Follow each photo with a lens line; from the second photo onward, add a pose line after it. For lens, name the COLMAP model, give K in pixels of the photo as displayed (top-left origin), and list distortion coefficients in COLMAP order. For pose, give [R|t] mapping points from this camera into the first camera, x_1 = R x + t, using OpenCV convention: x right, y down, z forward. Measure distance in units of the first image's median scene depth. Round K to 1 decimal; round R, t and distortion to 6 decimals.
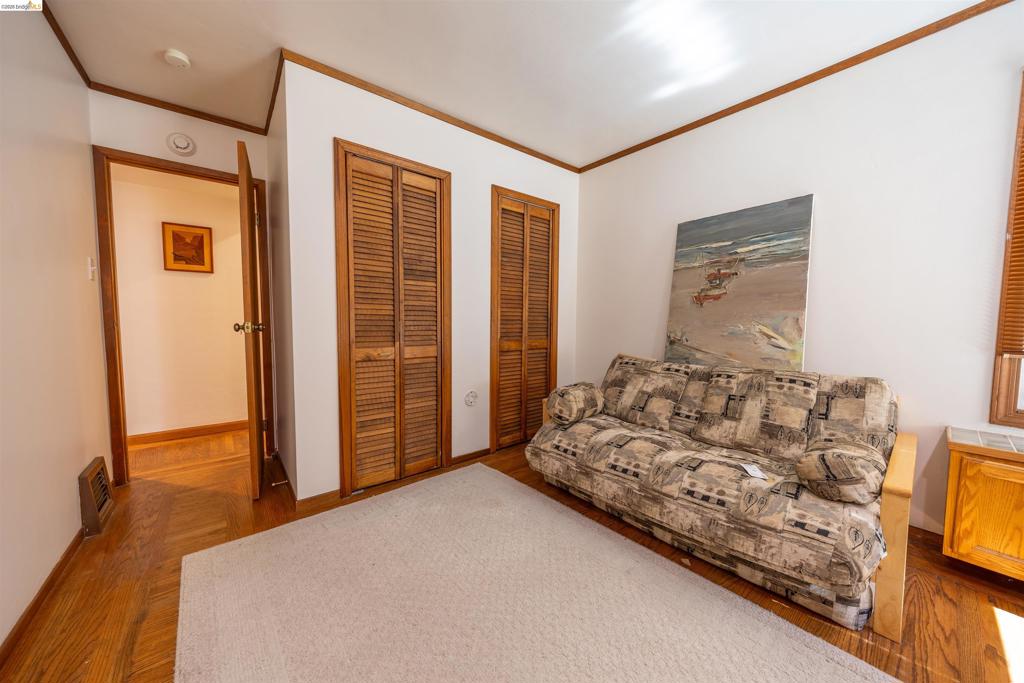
lens RADIAL K [[346.5, 0, 510.2], [0, 346.5, 342.8], [0, 0, 1]] dist [-0.027152, -0.000050]
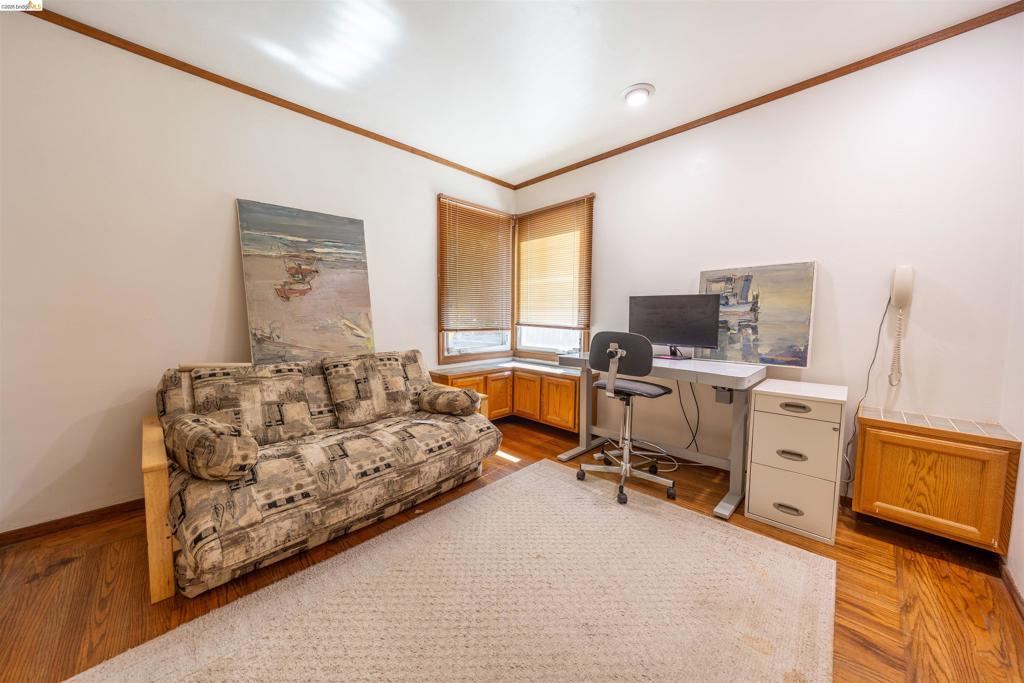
lens RADIAL K [[346.5, 0, 510.2], [0, 346.5, 342.8], [0, 0, 1]] dist [-0.027152, -0.000050]
pose [[-0.114096, -0.078731, 0.990345, -0.555594], [0.061863, 0.994357, 0.086177, -0.039818], [-0.991542, 0.071098, -0.108582, 0.603269]]
